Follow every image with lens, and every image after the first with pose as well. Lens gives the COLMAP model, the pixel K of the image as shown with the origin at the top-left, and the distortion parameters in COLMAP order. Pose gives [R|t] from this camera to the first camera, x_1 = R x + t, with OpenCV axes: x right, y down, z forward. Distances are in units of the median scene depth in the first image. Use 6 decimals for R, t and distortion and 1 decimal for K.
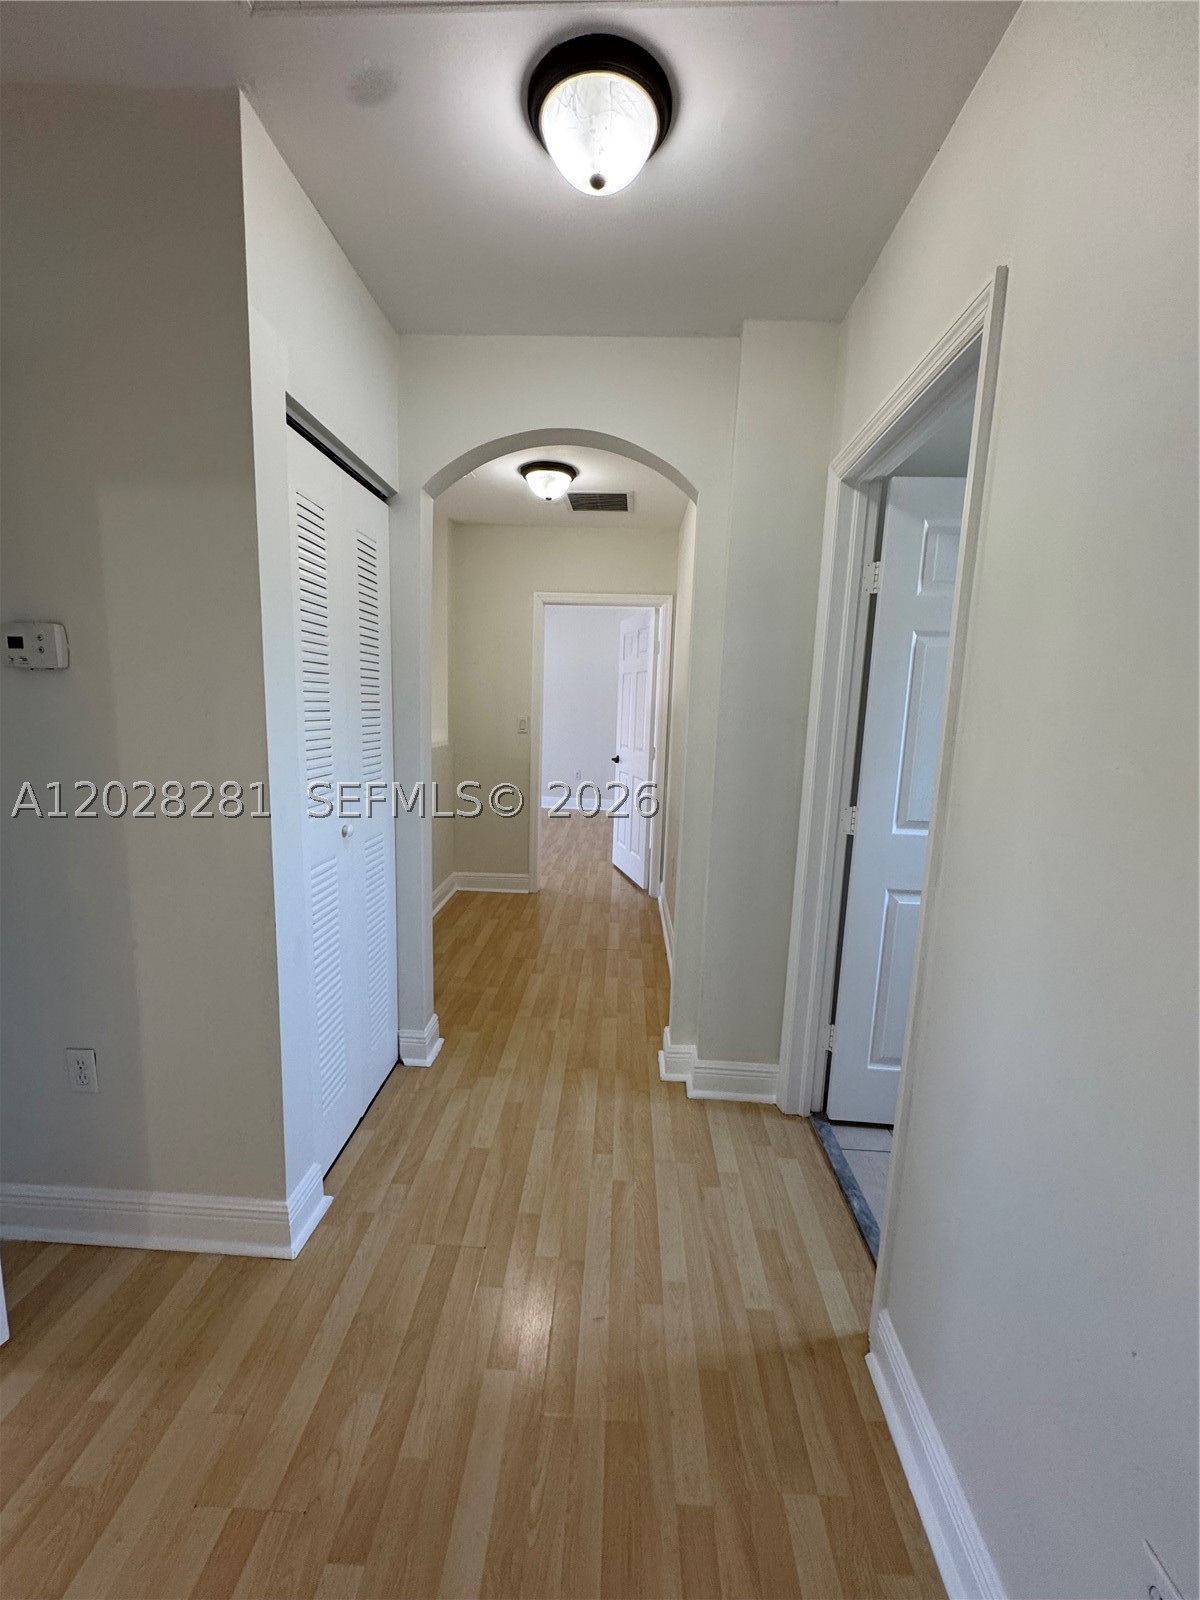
lens RADIAL K [[639.2, 0, 597.5], [0, 639.2, 801.5], [0, 0, 1]] dist [-0.002047, 0.000167]
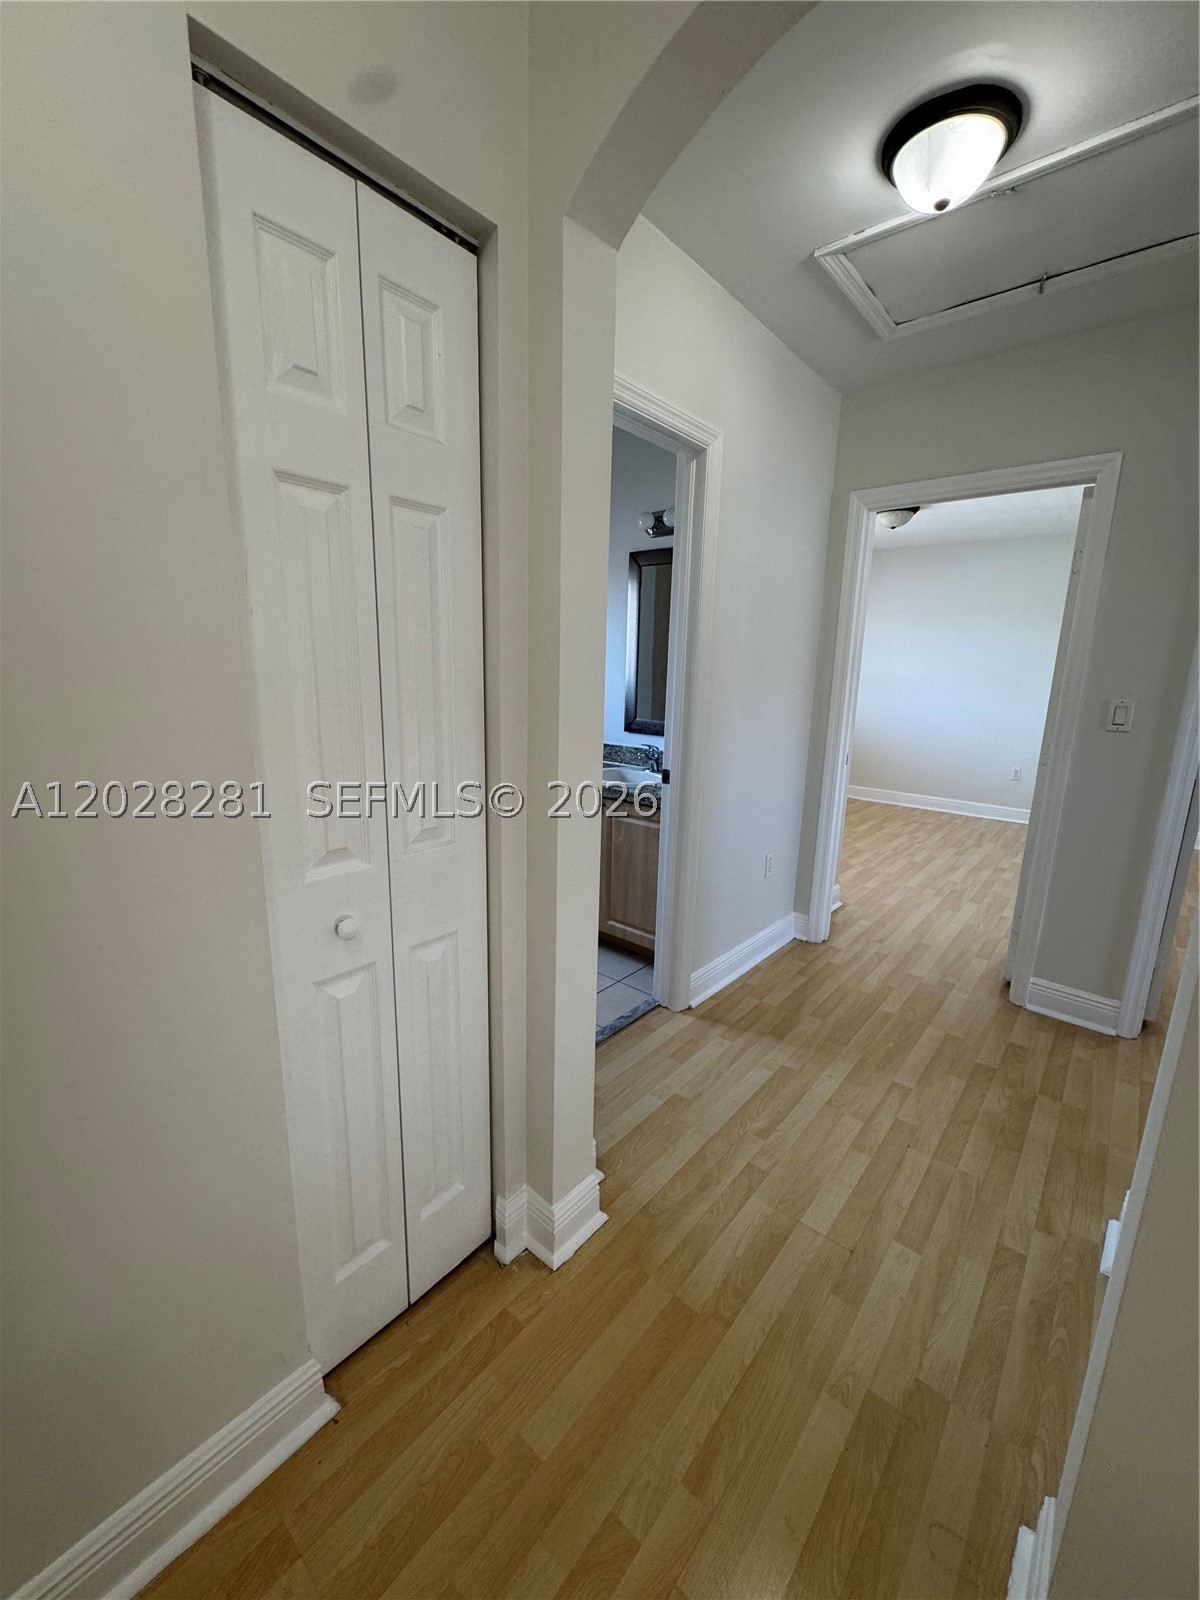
lens RADIAL K [[639.2, 0, 597.5], [0, 639.2, 801.5], [0, 0, 1]] dist [-0.002047, 0.000167]
pose [[-0.785098, -0.179432, 0.592811, -0.269232], [0.044271, 0.938412, 0.342669, -0.258638], [-0.617787, 0.295273, -0.728802, 1.753533]]
